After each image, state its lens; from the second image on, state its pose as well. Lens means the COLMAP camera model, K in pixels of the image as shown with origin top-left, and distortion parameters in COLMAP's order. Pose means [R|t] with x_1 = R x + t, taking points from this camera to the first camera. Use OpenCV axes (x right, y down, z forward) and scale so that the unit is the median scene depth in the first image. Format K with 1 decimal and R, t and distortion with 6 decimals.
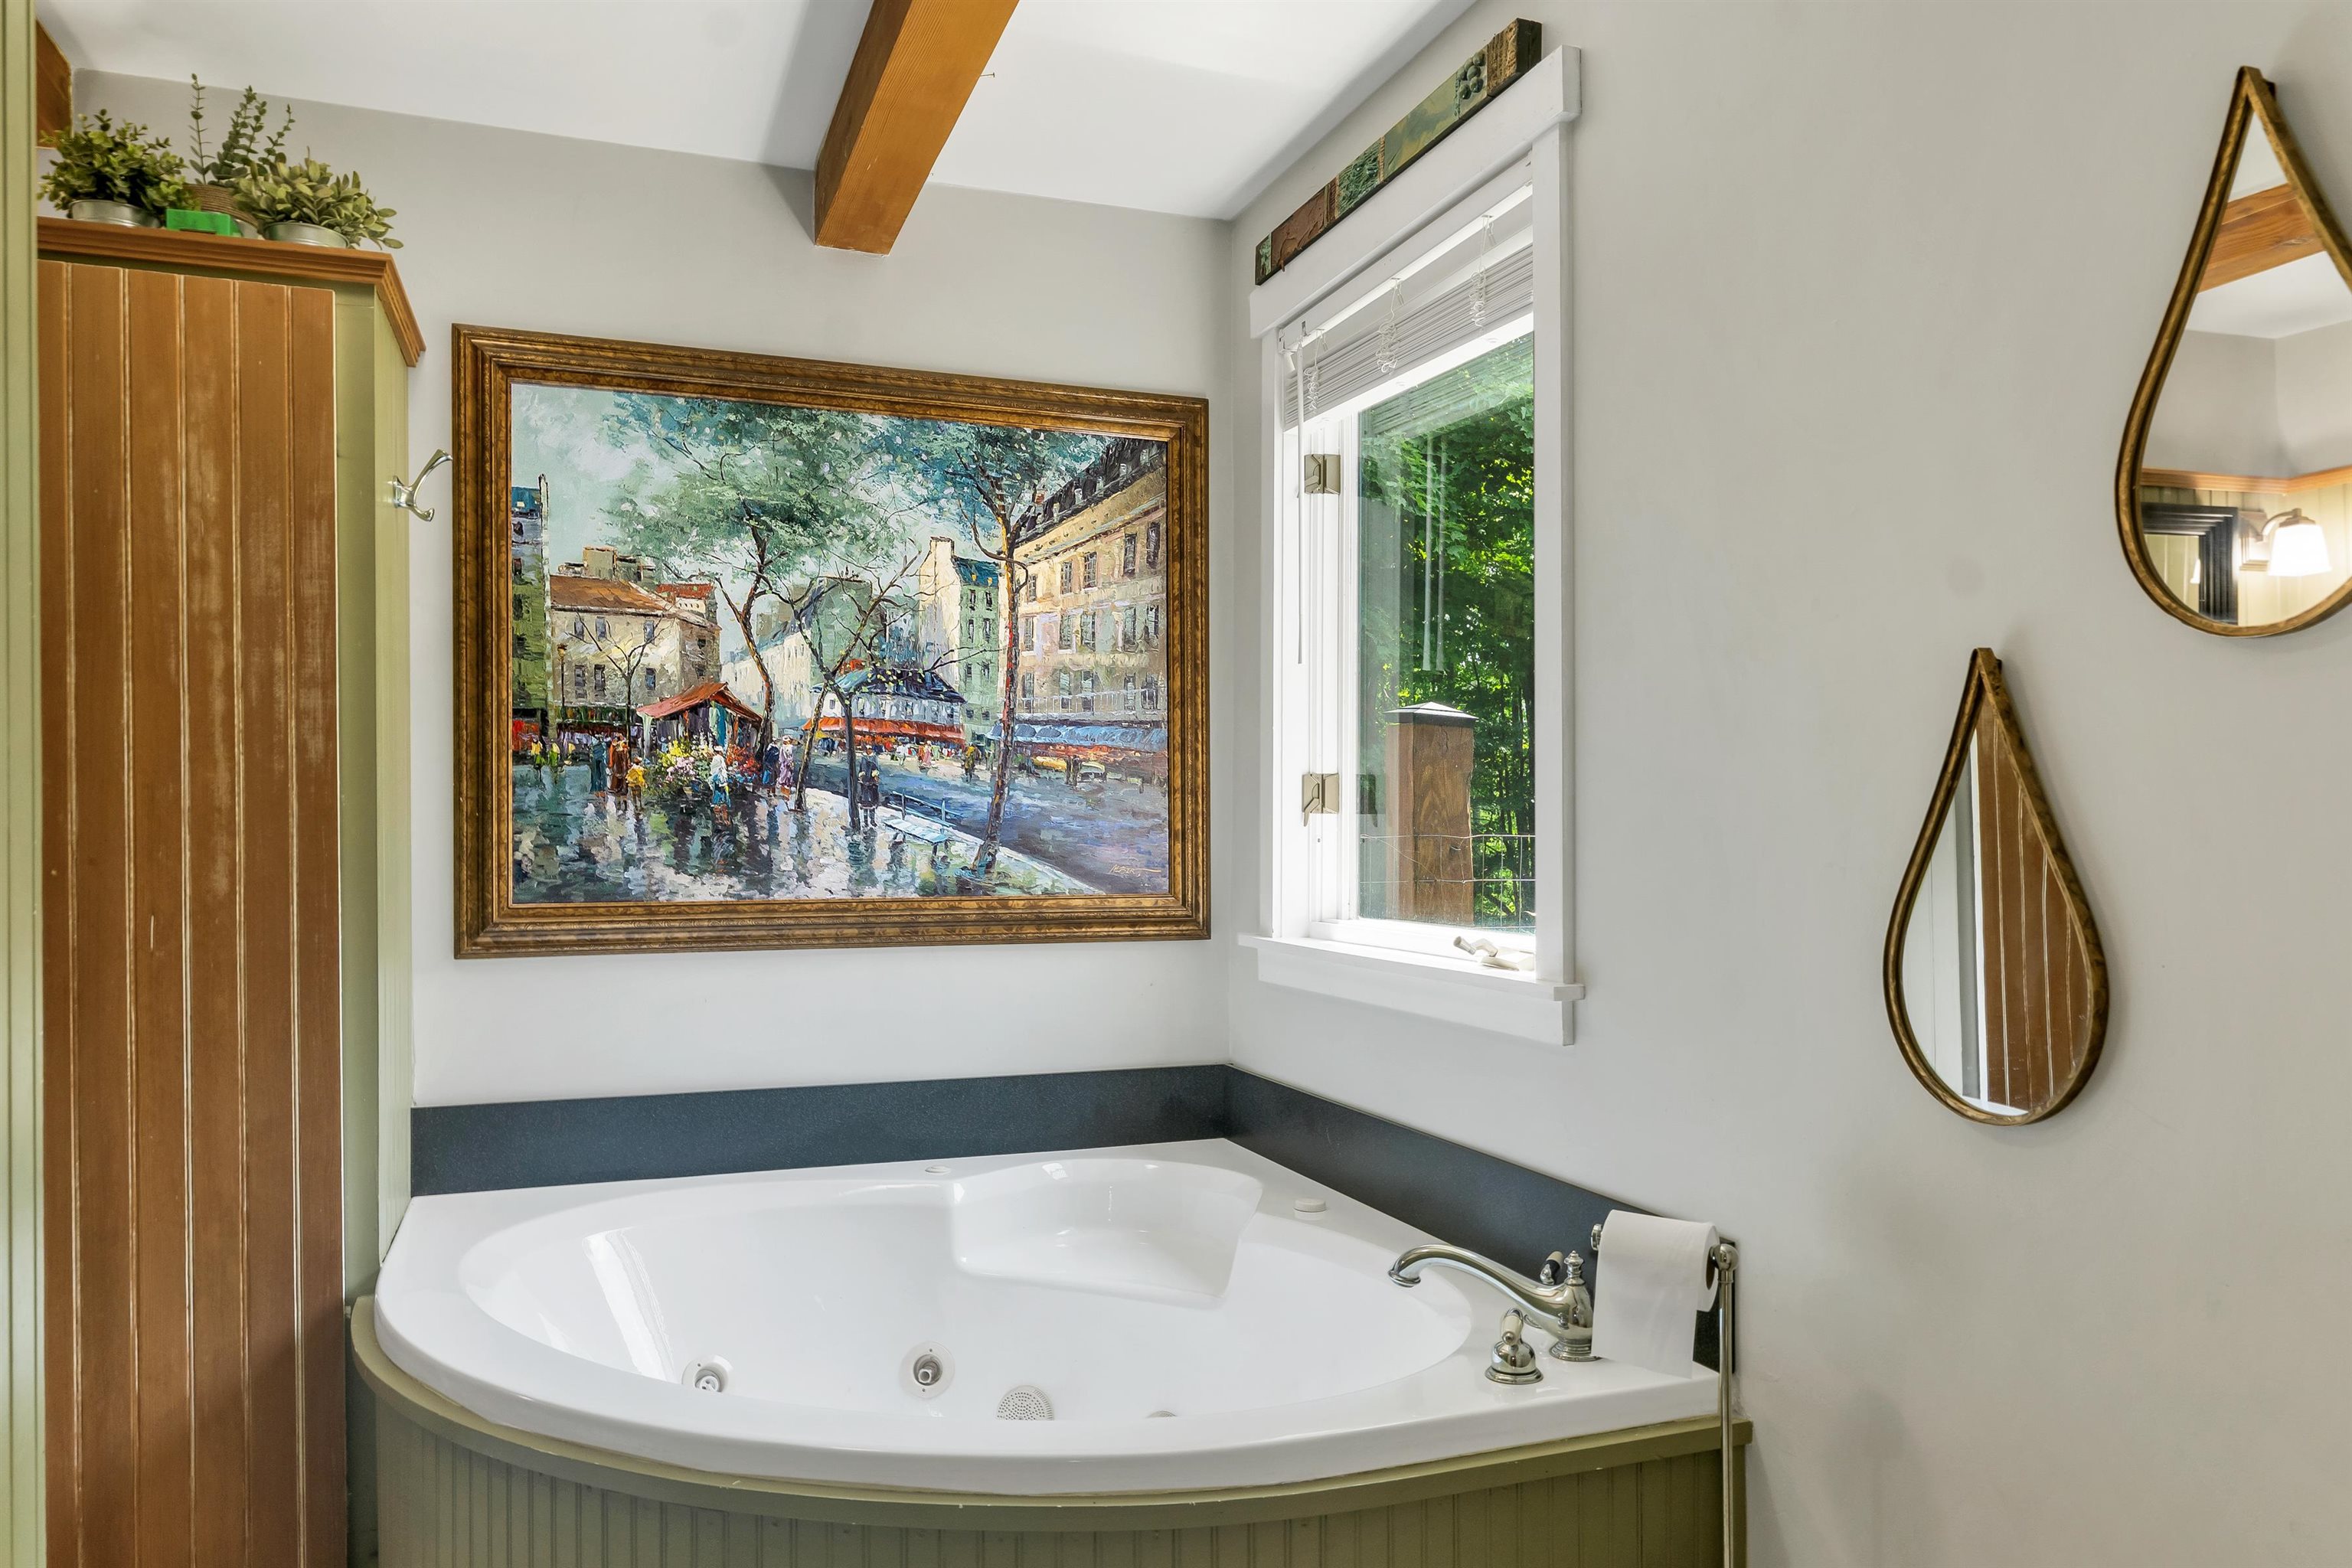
lens RADIAL K [[1650.5, 0, 1162.8], [0, 1650.5, 804.2], [0, 0, 1]] dist [-0.007854, 0.002355]
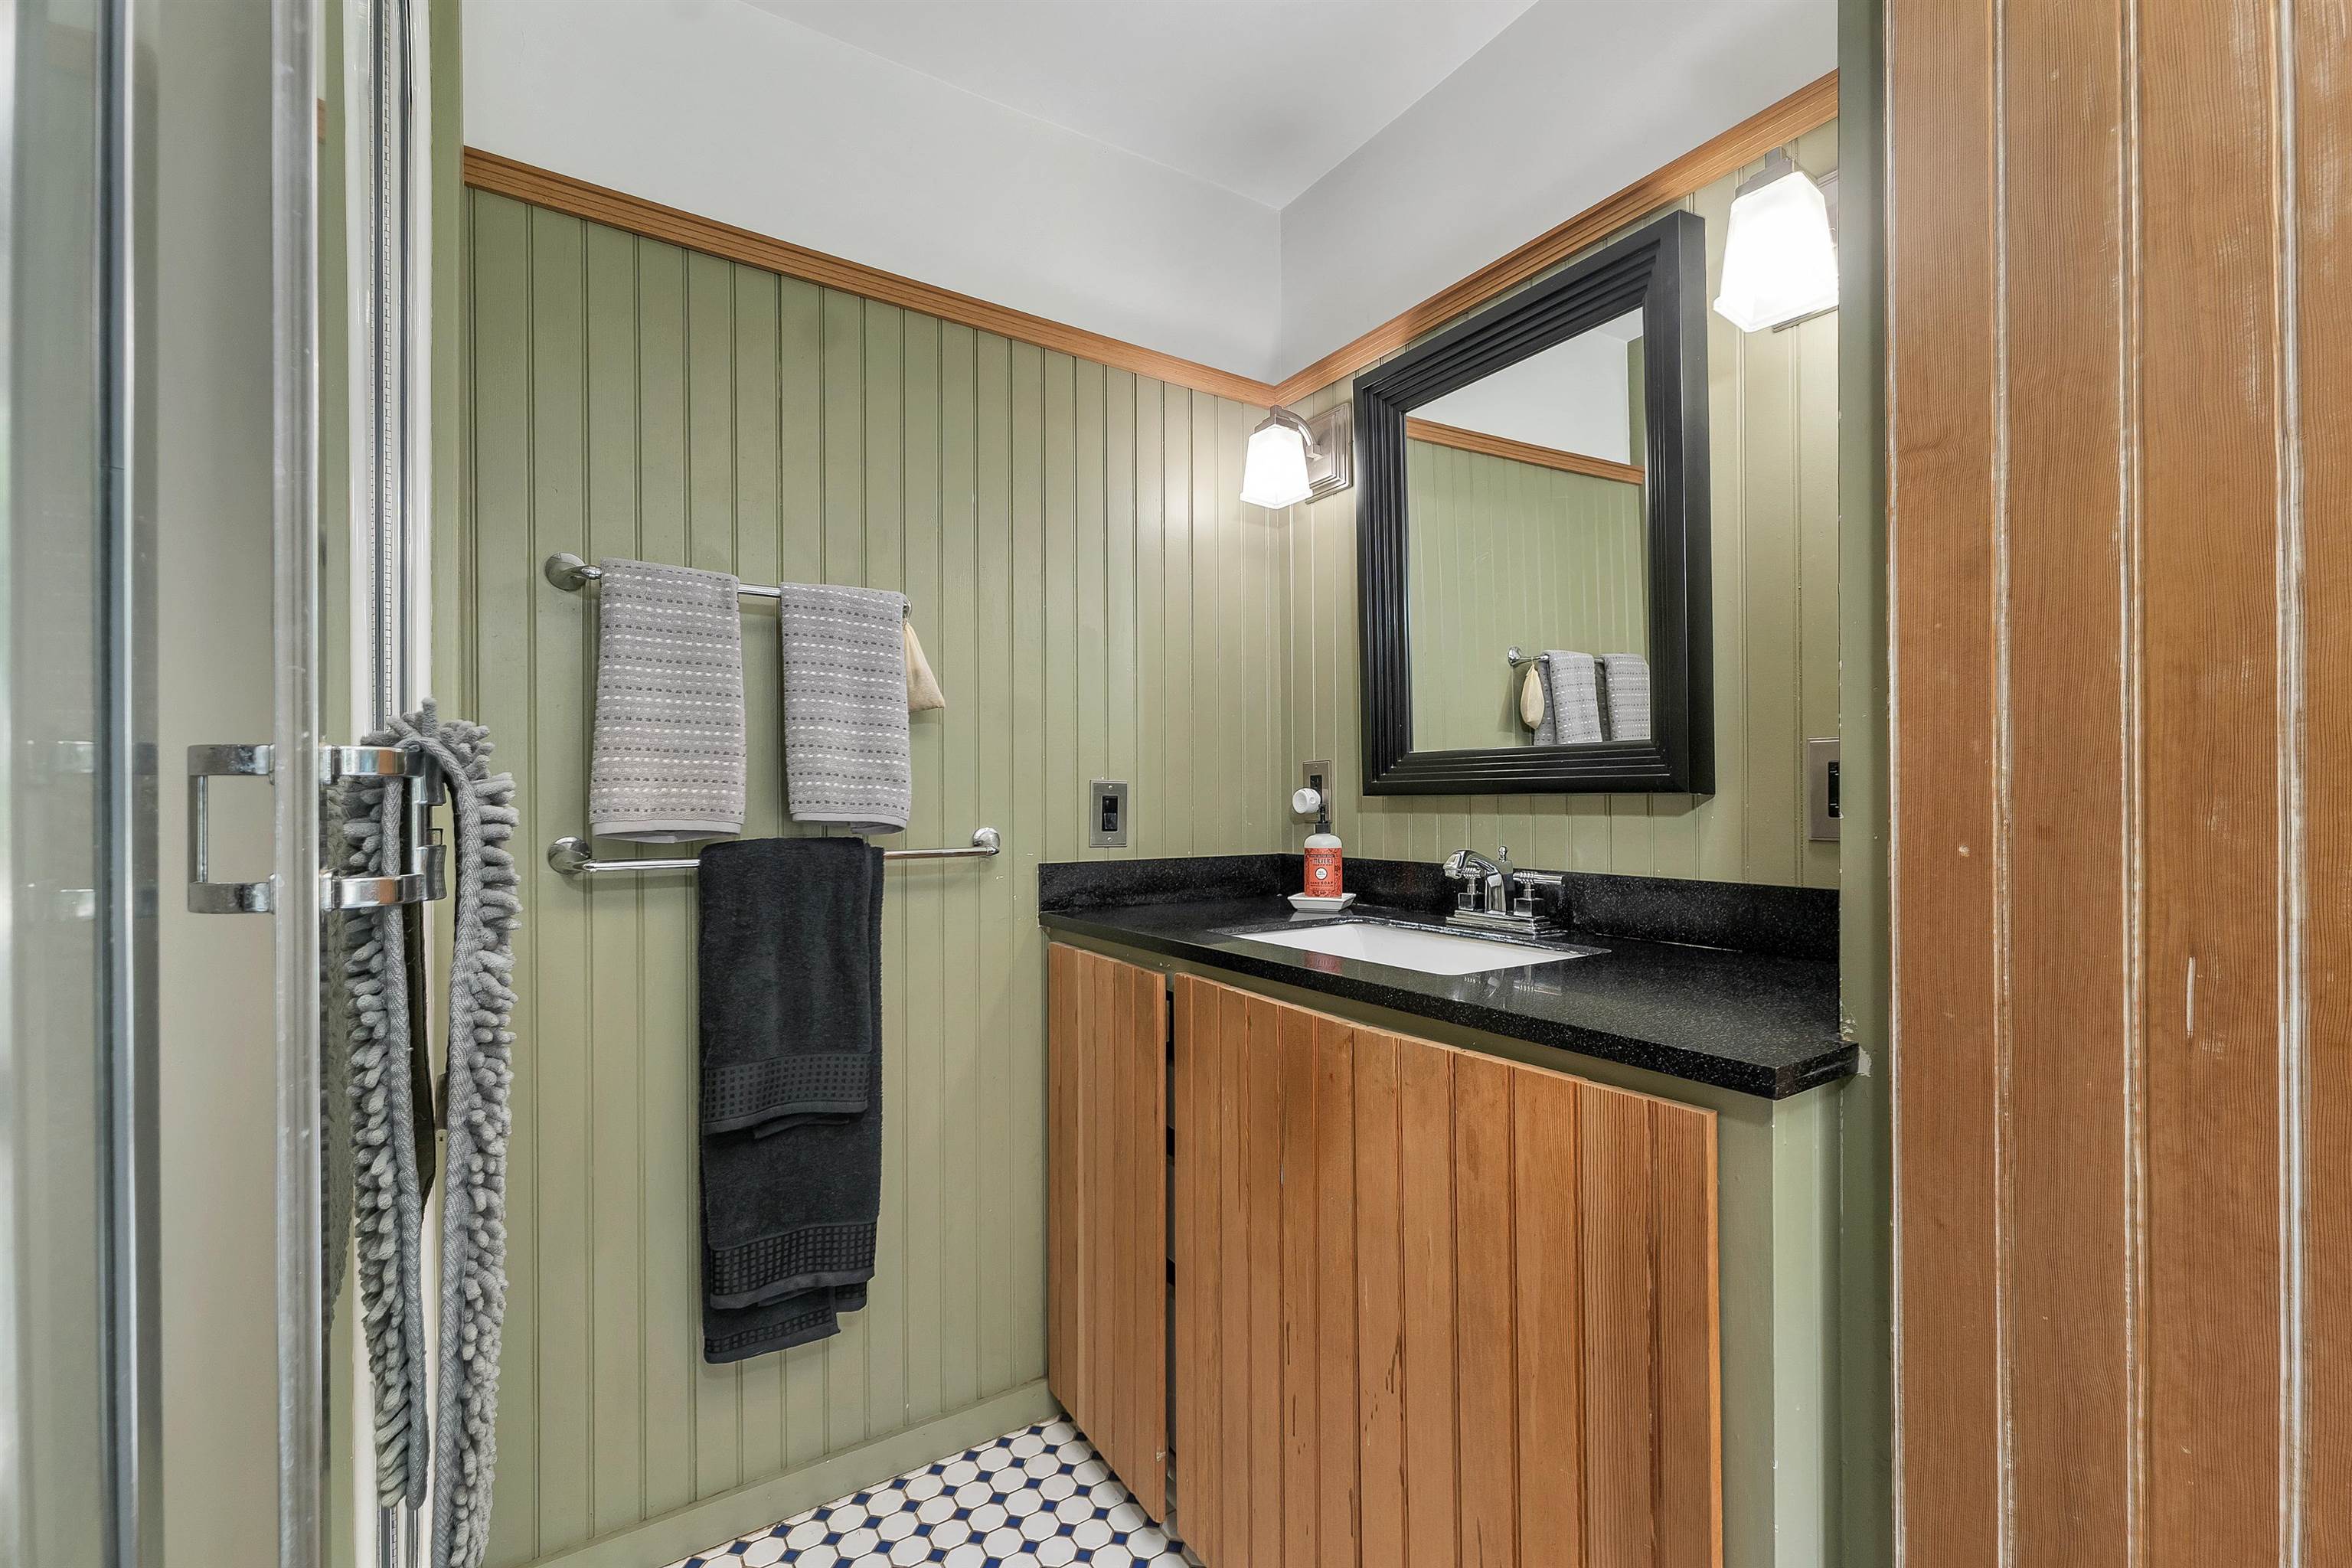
lens RADIAL K [[1022.0, 0, 1157.4], [0, 1022.0, 798.7], [0, 0, 1]] dist [-0.000748, 0.000498]
pose [[0.222072, 0.007019, -0.975005, -0.407607], [0.003782, 0.999960, 0.008060, 0.021281], [0.975023, -0.005478, 0.222037, 0.667543]]
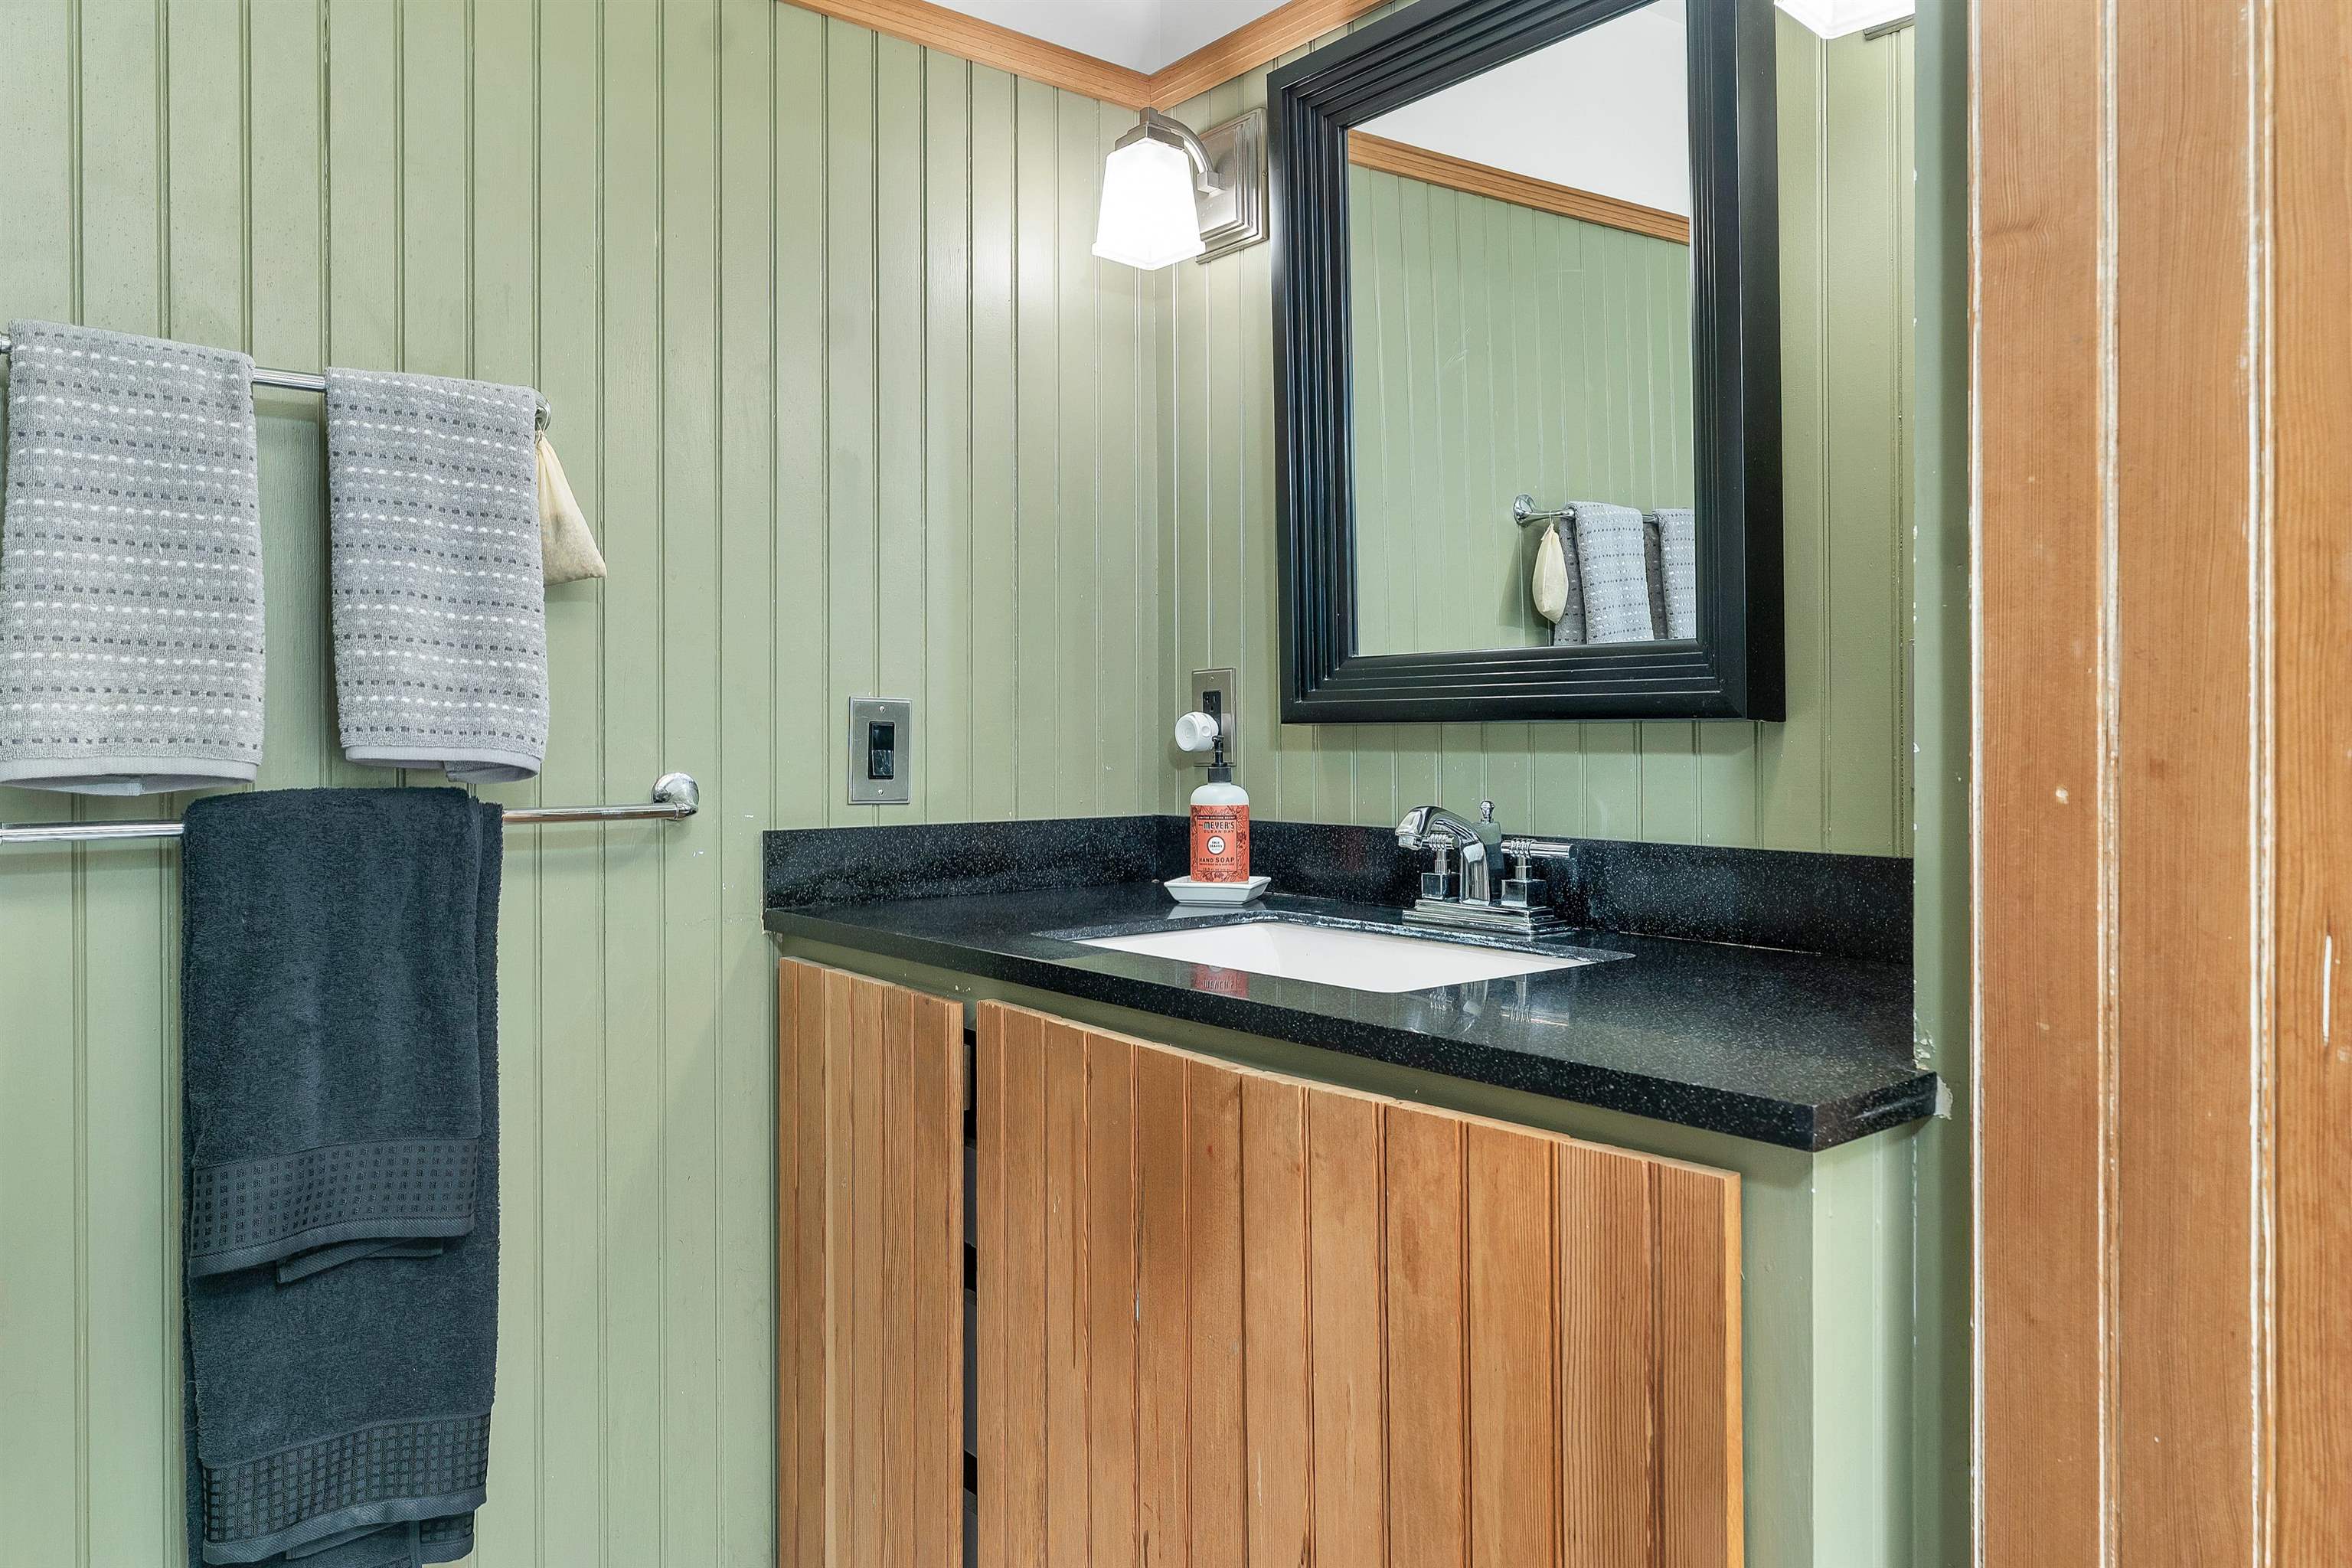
lens RADIAL K [[1650.5, 0, 1163.3], [0, 1650.5, 736.1], [0, 0, 1]] dist [-0.007854, 0.002355]
pose [[0.332551, 0.010793, -0.943023, -0.382628], [0.000026, 0.999934, 0.011453, 0.023674], [0.943085, -0.003833, 0.332529, 0.672804]]
